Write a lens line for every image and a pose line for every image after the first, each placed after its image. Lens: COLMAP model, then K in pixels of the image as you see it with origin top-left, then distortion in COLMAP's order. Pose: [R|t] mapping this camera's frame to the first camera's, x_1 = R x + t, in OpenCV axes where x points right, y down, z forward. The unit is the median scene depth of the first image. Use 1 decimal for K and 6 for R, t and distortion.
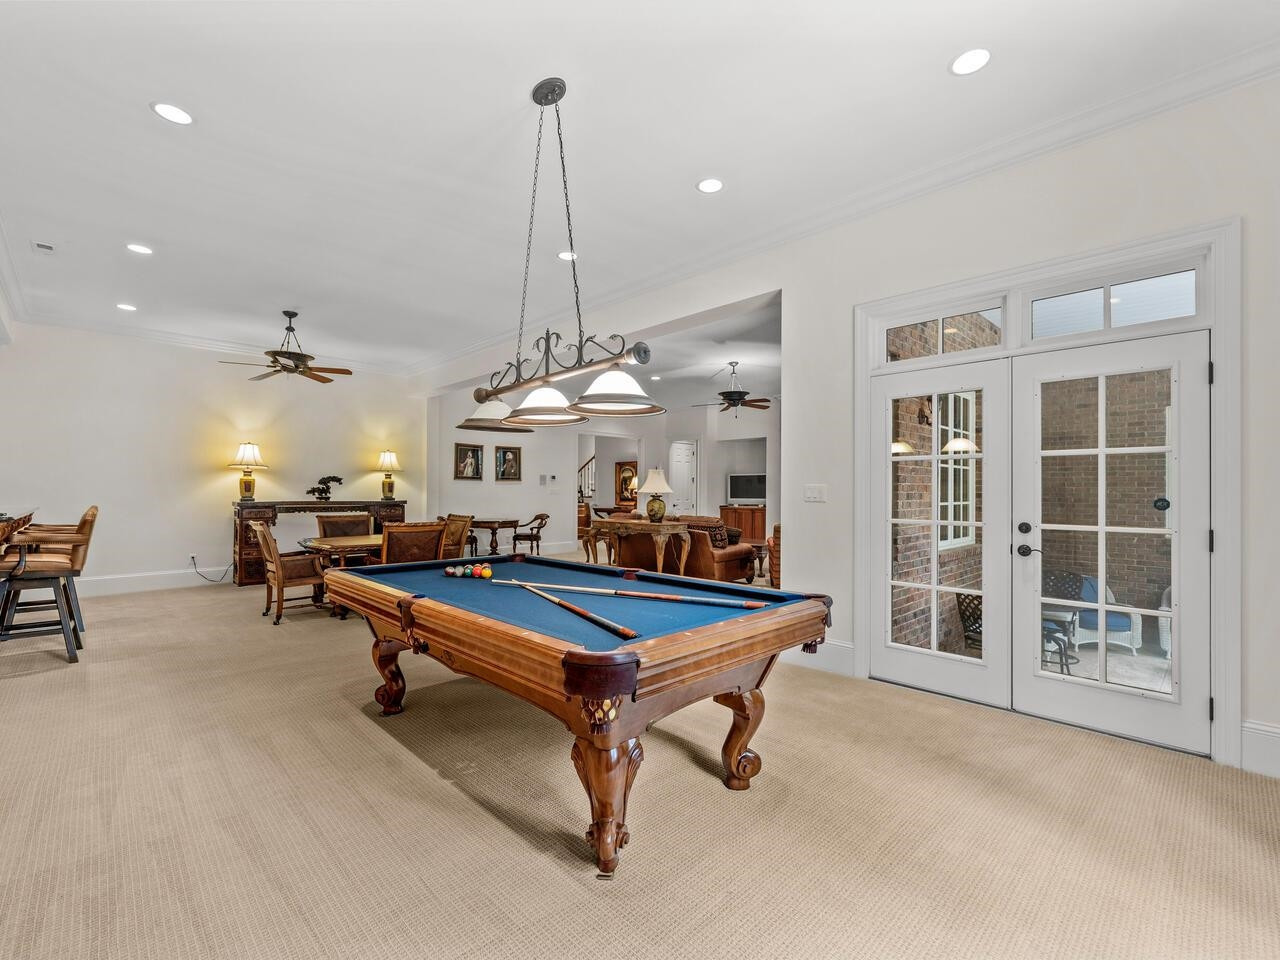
lens RADIAL K [[579.9, 0, 637.8], [0, 579.9, 484.6], [0, 0, 1]] dist [-0.031328, -0.000749]
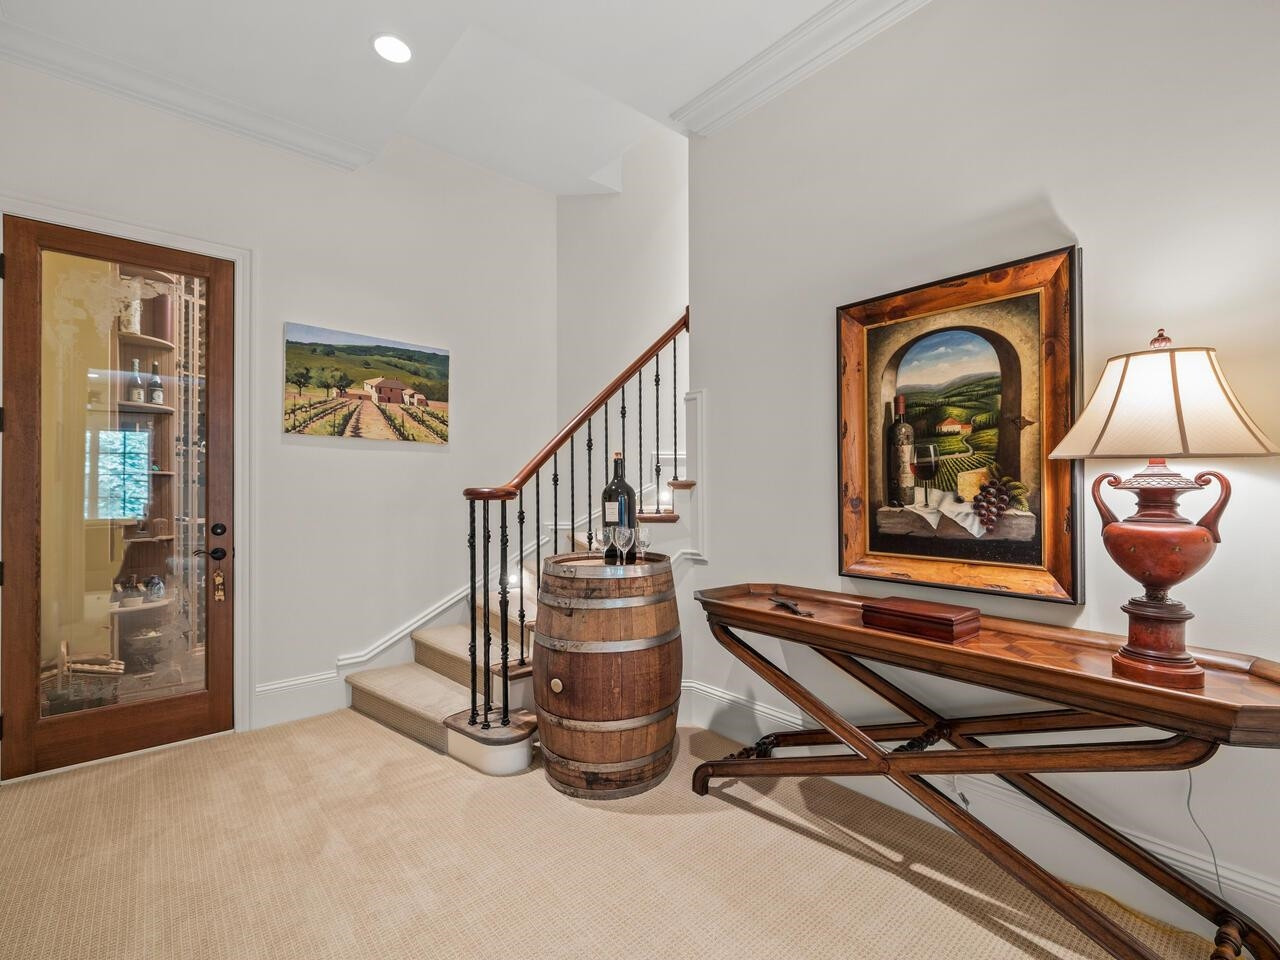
lens RADIAL K [[579.9, 0, 642.8], [0, 579.9, 482.2], [0, 0, 1]] dist [-0.031328, -0.000749]
pose [[0.997648, -0.007062, -0.068181, -0.081120], [0.006993, 0.999975, -0.001249, 0.009620], [0.068188, 0.000769, 0.997672, 0.842776]]
